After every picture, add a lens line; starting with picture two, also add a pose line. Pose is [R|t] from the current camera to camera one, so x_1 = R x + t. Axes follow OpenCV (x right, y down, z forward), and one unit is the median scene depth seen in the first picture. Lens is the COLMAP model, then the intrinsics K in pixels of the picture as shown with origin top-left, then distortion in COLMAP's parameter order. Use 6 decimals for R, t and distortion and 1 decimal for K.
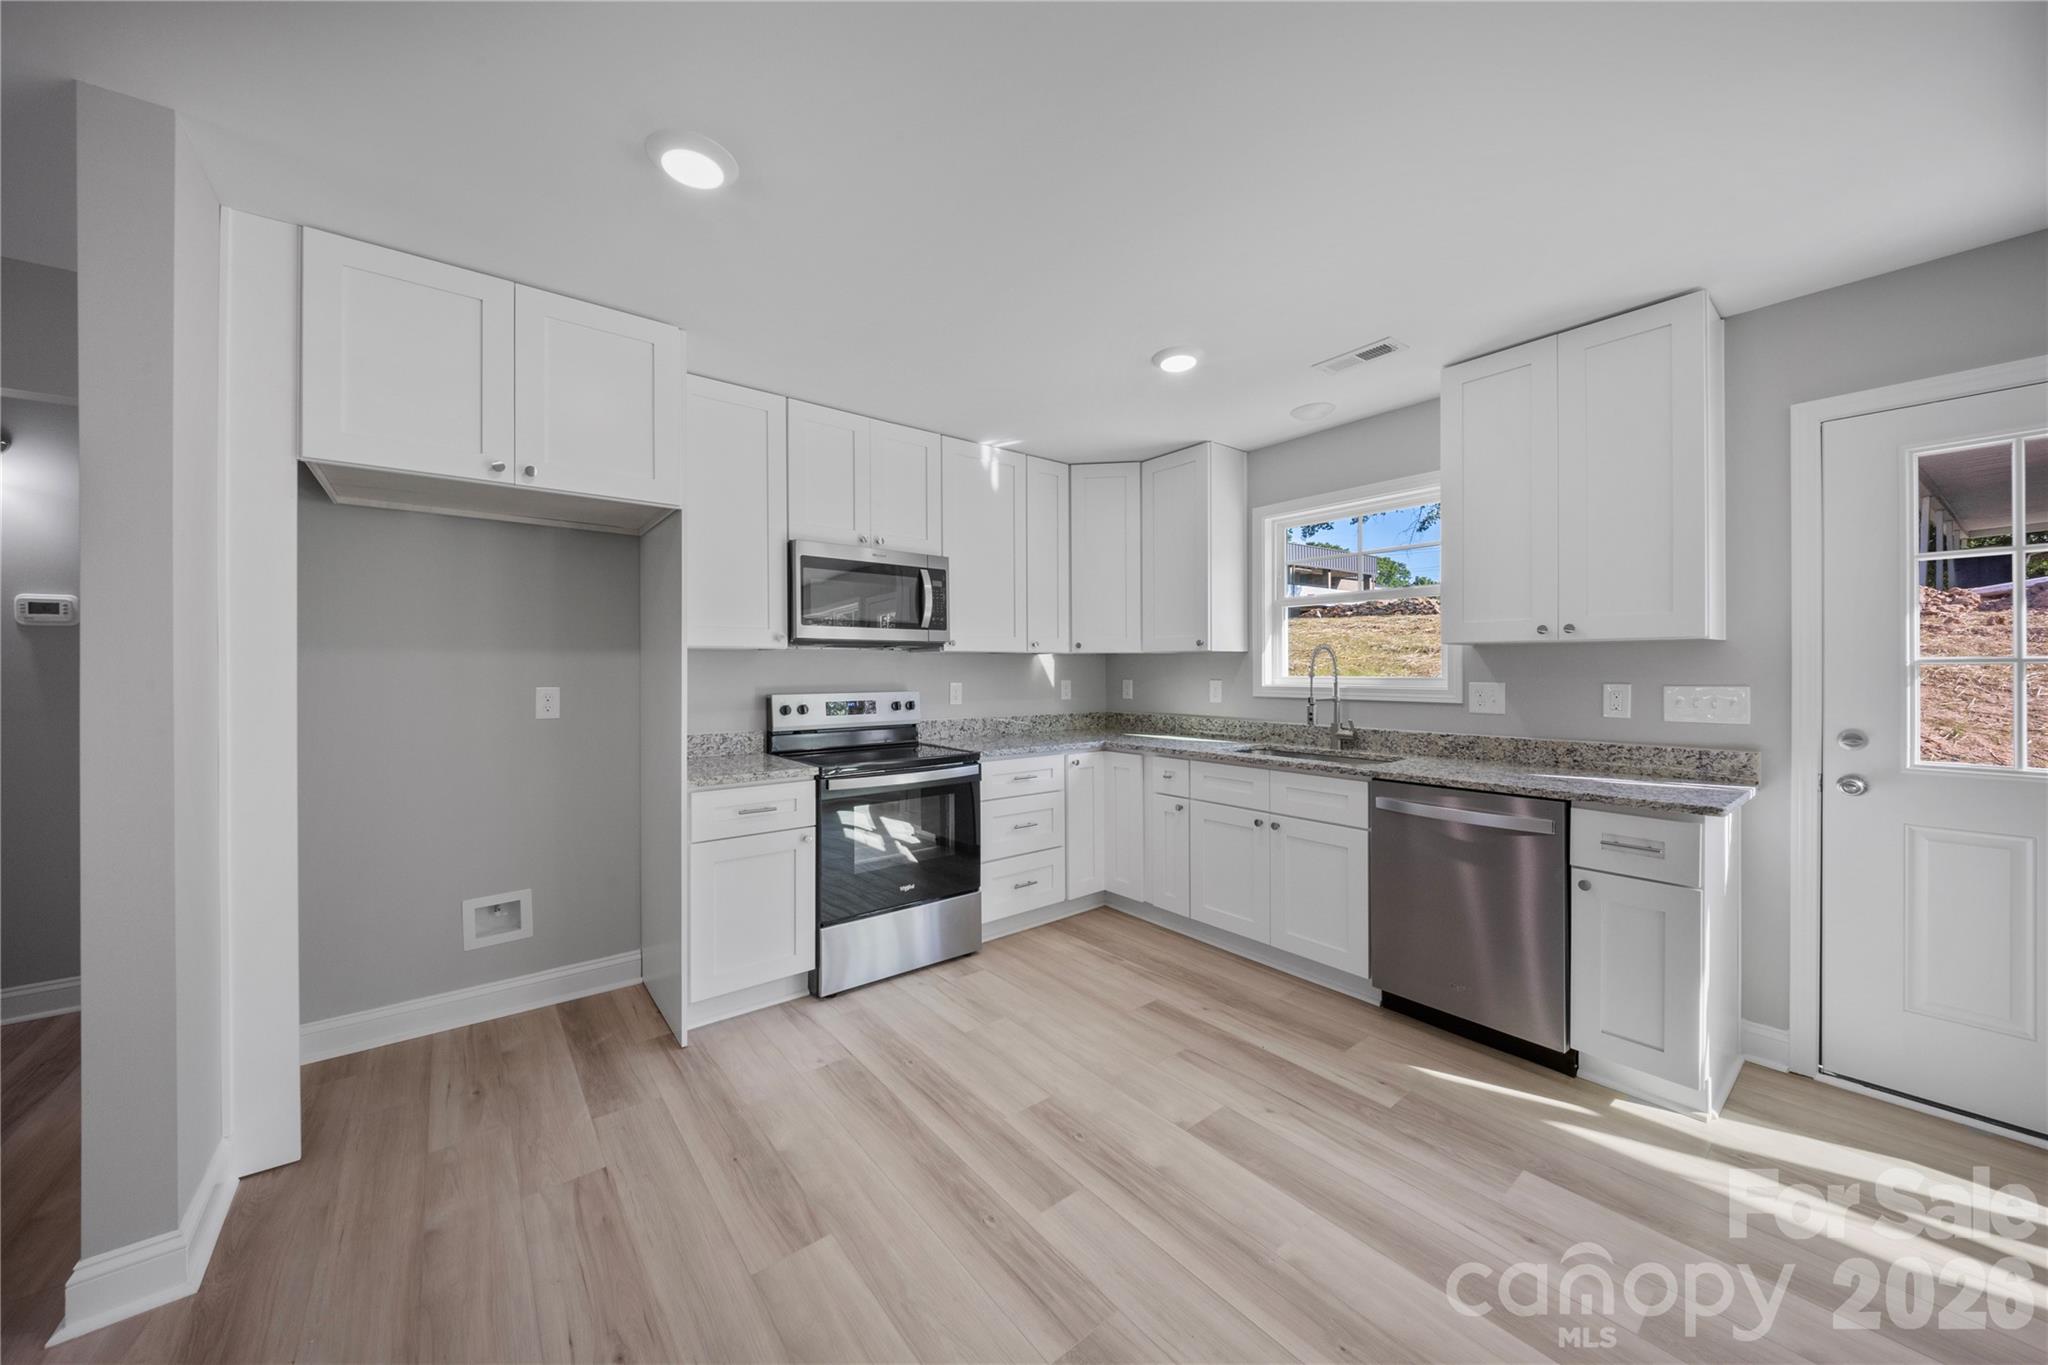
lens RADIAL K [[711.3, 0, 1025.8], [0, 711.3, 671.8], [0, 0, 1]] dist [0.006896, -0.004586]
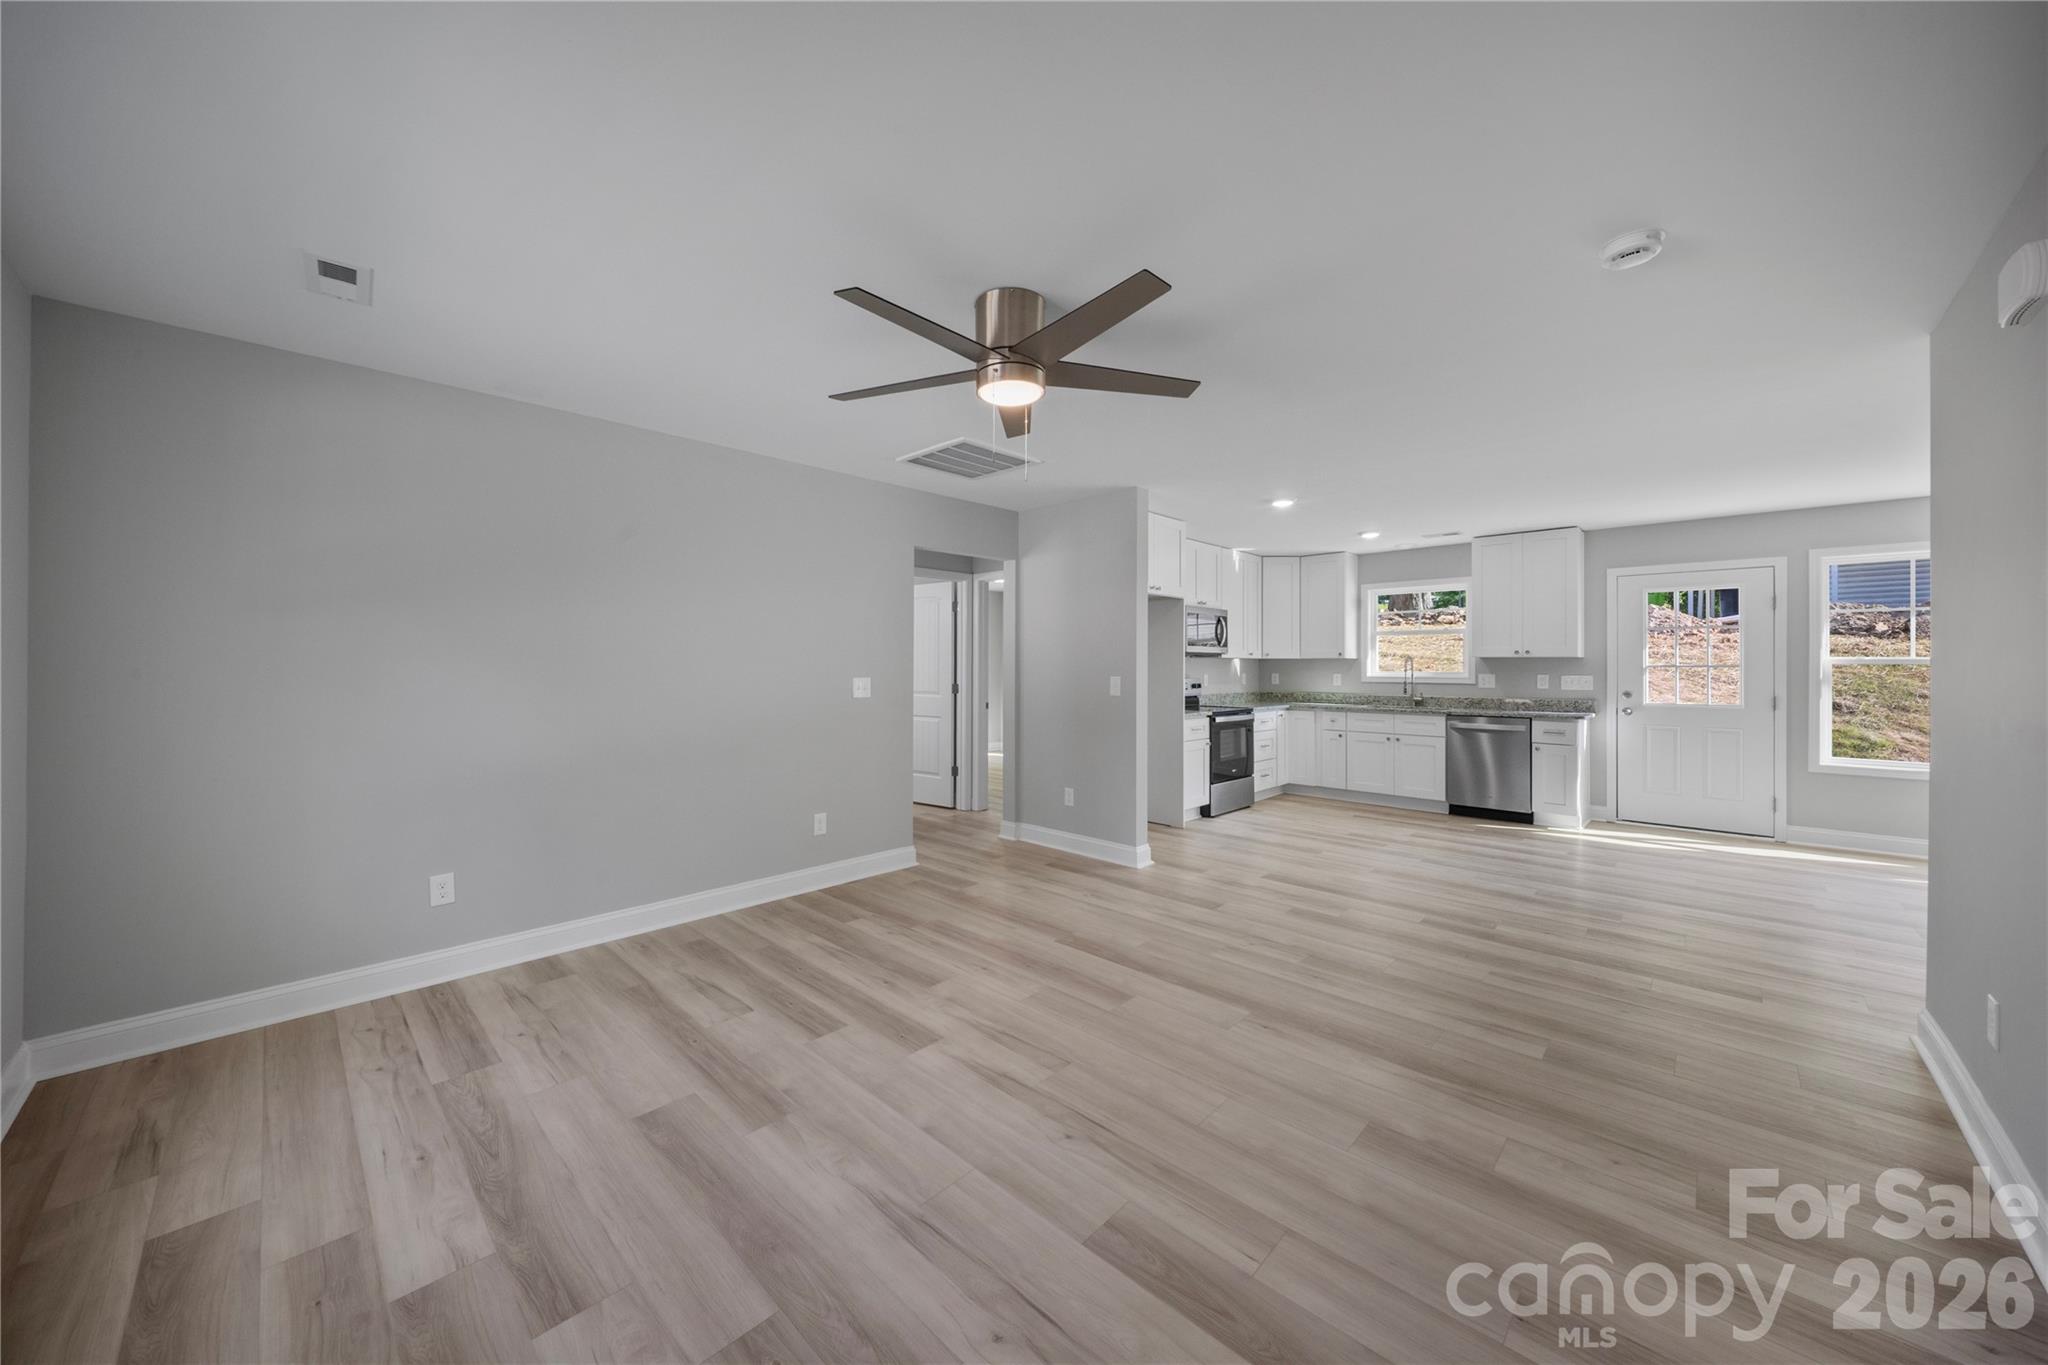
lens RADIAL K [[720.2, 0, 1014.9], [0, 720.2, 666.5], [0, 0, 1]] dist [0.002165, -0.000009]
pose [[0.992399, 0.004804, 0.122969, -1.081422], [-0.004410, 0.999984, -0.003475, 0.004990], [-0.122984, 0.002907, 0.992404, -1.044797]]
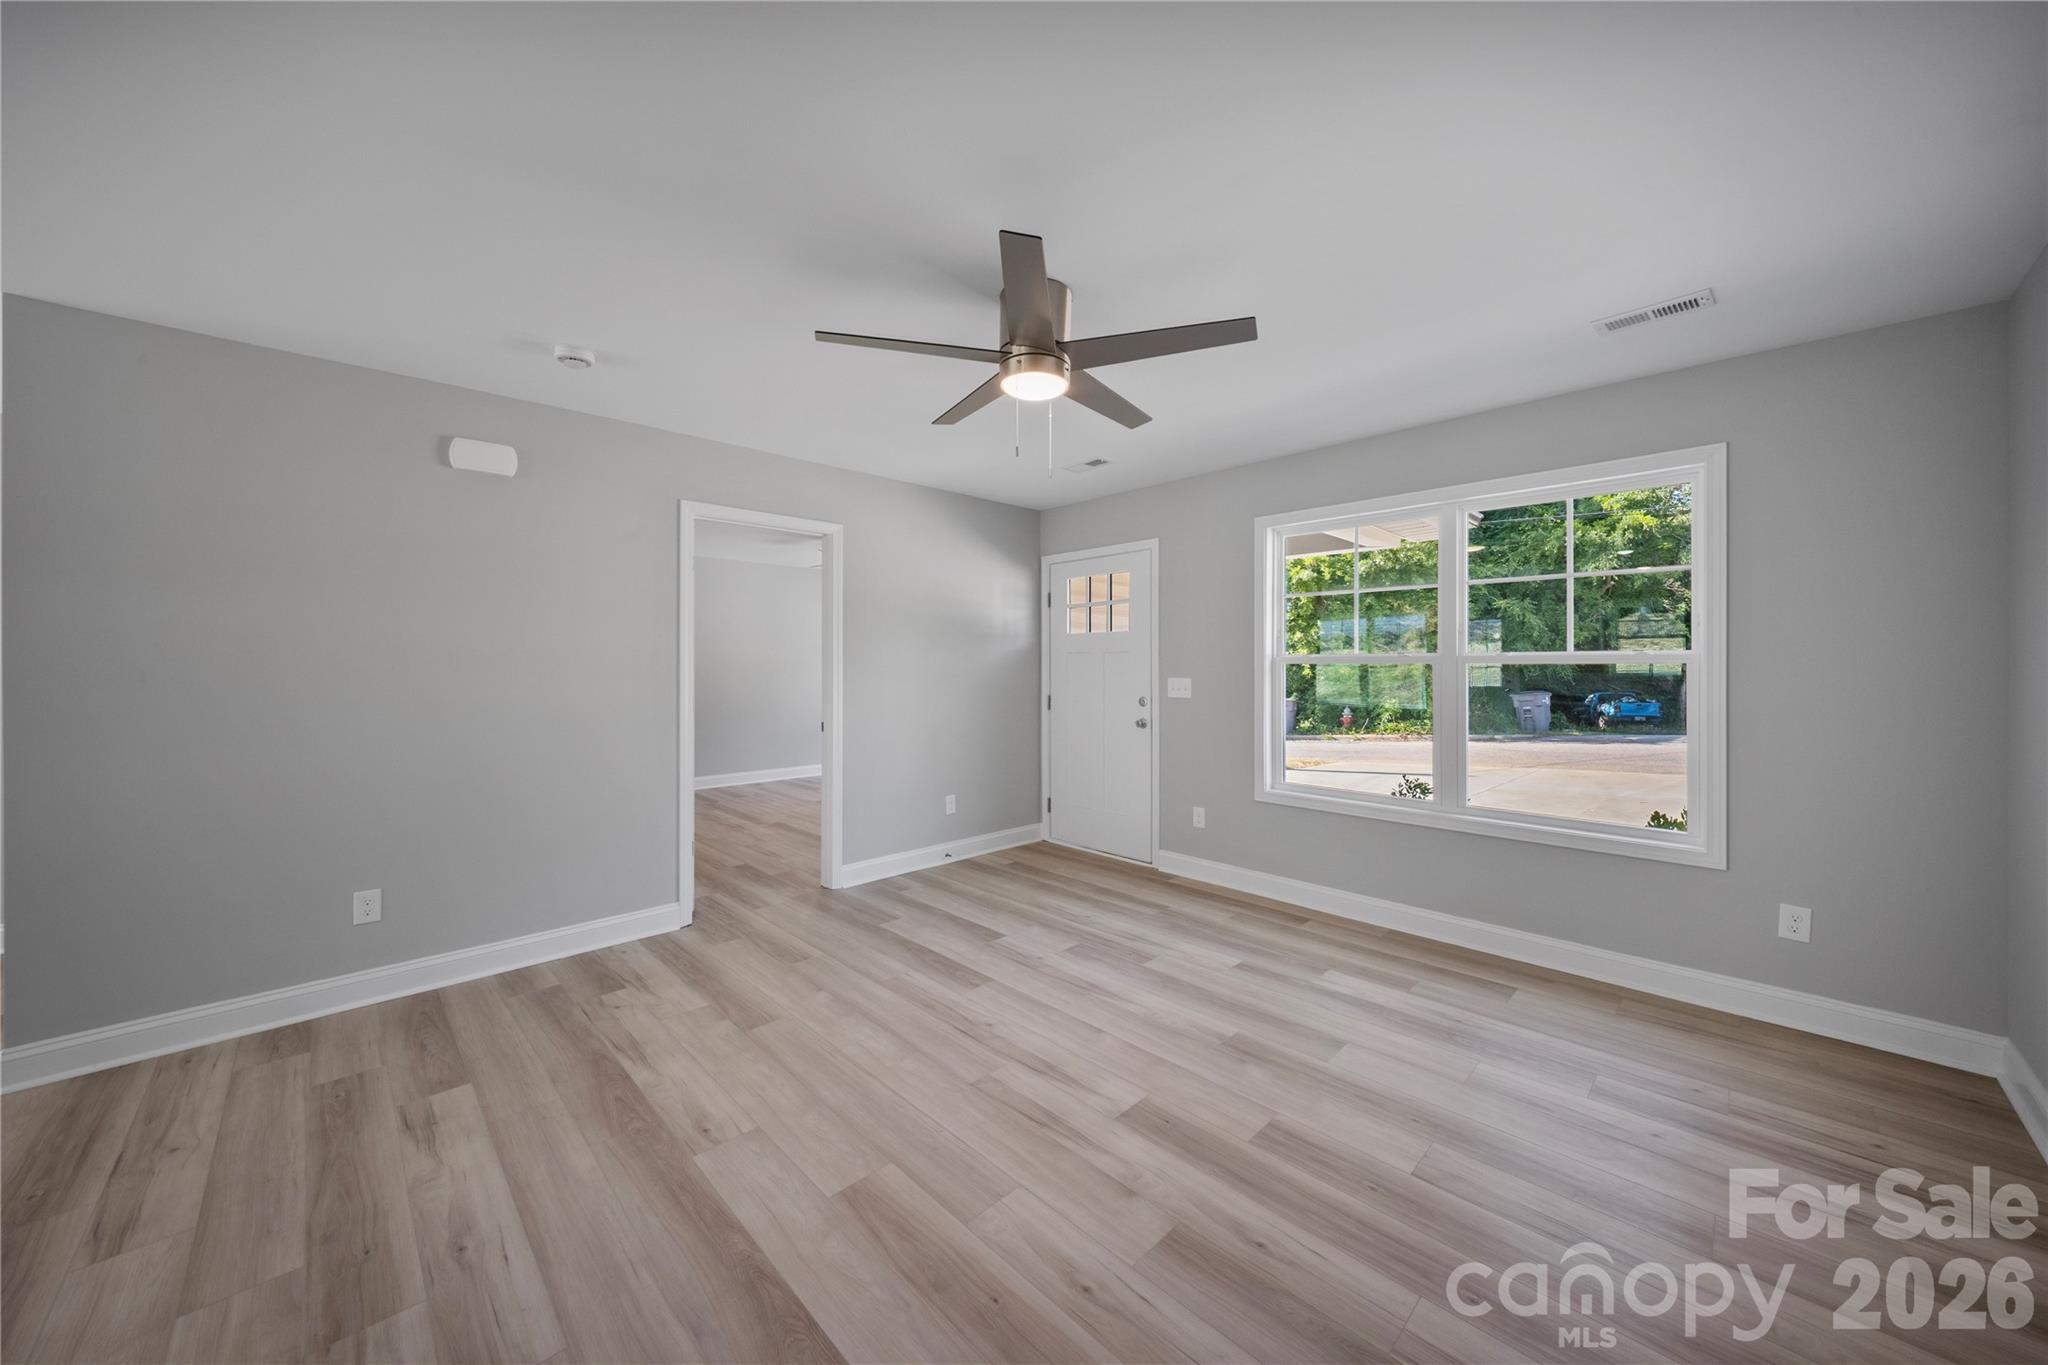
lens RADIAL K [[711.3, 0, 1025.8], [0, 711.3, 671.8], [0, 0, 1]] dist [0.006896, -0.004586]
pose [[-0.994445, 0.004487, -0.105165, -0.902287], [0.003367, 0.999936, 0.010831, -0.000285], [0.105206, 0.010417, -0.994396, 0.477290]]
